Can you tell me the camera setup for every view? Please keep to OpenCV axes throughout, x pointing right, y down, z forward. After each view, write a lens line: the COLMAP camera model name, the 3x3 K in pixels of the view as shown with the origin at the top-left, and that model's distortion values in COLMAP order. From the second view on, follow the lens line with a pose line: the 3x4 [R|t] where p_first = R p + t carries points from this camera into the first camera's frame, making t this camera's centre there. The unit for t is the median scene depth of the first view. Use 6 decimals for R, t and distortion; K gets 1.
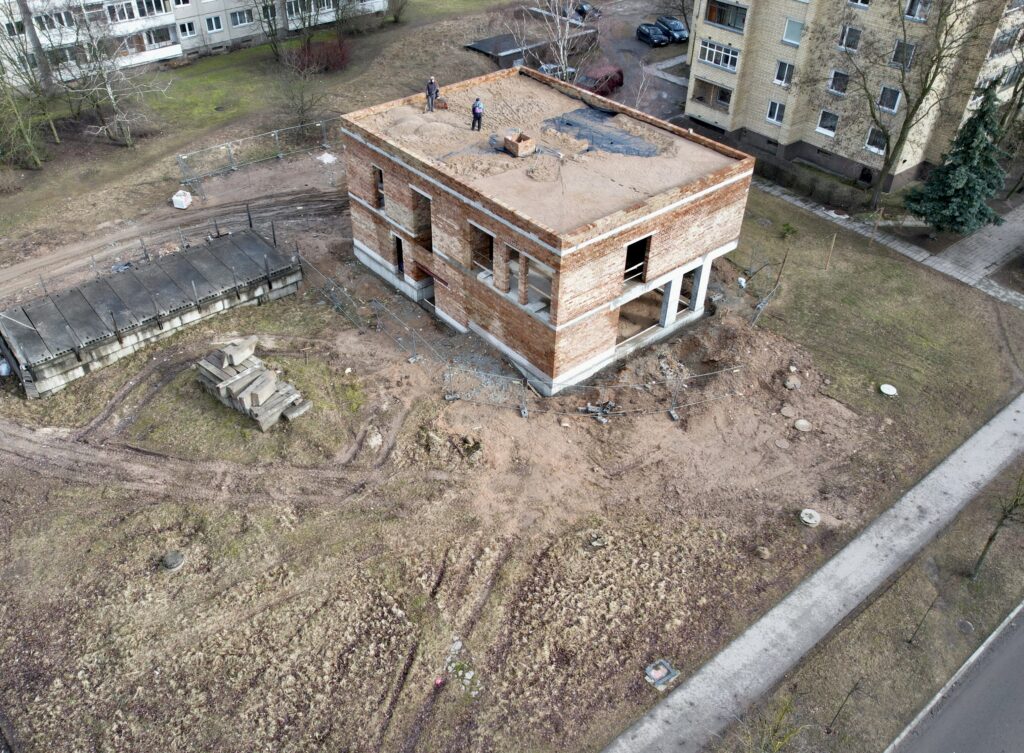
lens RADIAL K [[861.3, 0, 483.3], [0, 861.3, 394.6], [0, 0, 1]] dist [-0.040360, -0.000878]
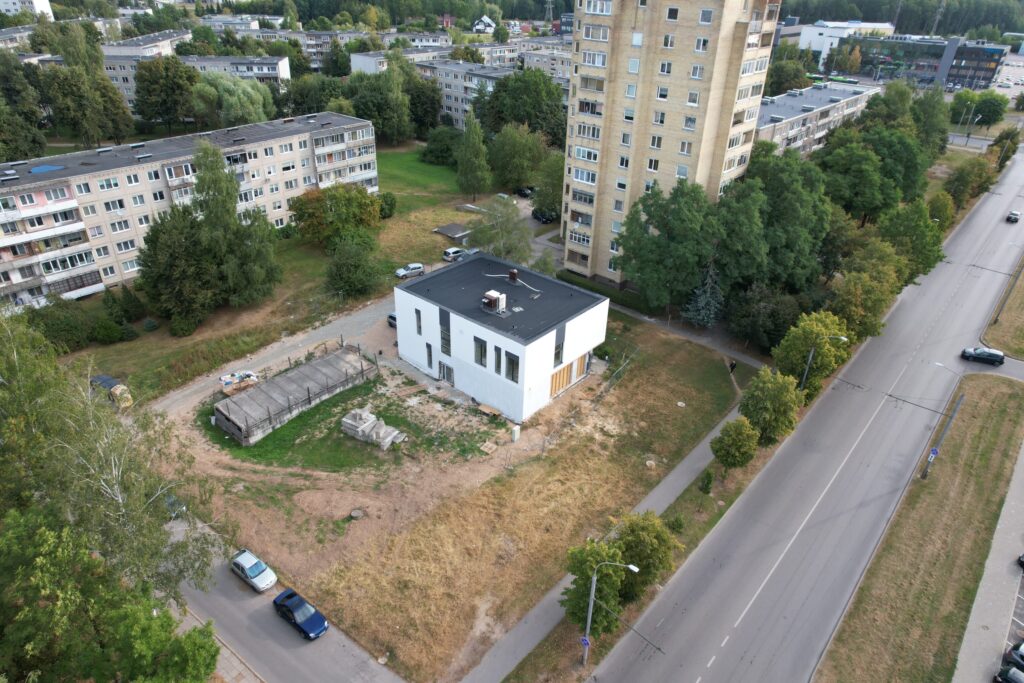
lens RADIAL K [[652.6, 0, 512.0], [0, 652.6, 341.5], [0, 0, 1]] dist [-0.089709, 0.081685]
pose [[0.983685, -0.064839, 0.167811, -0.129567], [0.090631, 0.984382, -0.150921, 0.030850], [-0.155404, 0.163668, 0.974198, -0.346037]]
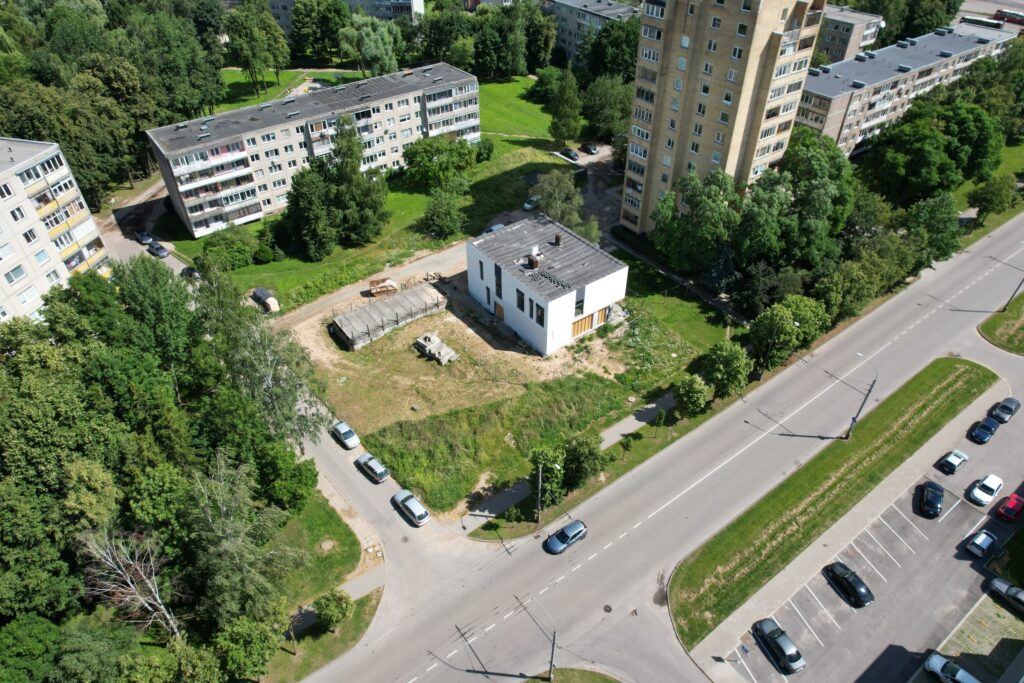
lens RADIAL K [[652.6, 0, 512.0], [0, 652.6, 341.5], [0, 0, 1]] dist [-0.089709, 0.081685]
pose [[0.999356, 0.022128, -0.028252, 0.017808], [-0.022122, 0.999755, 0.000531, -0.026350], [0.028257, 0.000094, 0.999601, -0.716896]]
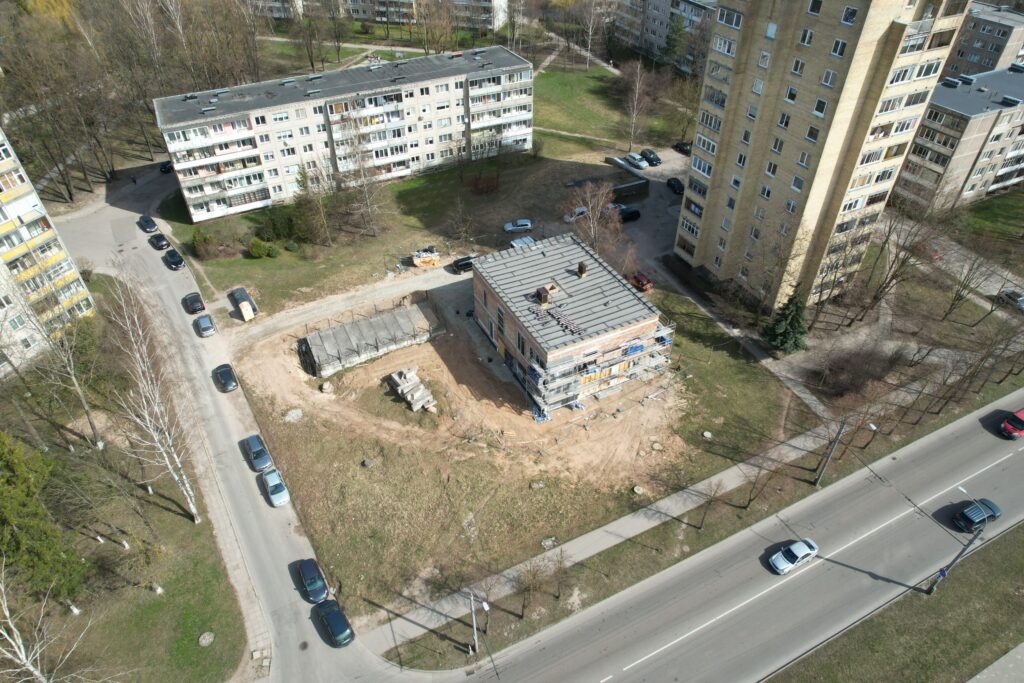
lens RADIAL K [[652.6, 0, 512.0], [0, 652.6, 341.5], [0, 0, 1]] dist [-0.089709, 0.081685]
pose [[0.978486, 0.136983, -0.154277, 0.154251], [-0.135411, 0.990573, 0.020702, -0.136788], [0.155659, 0.000634, 0.987811, -0.428711]]
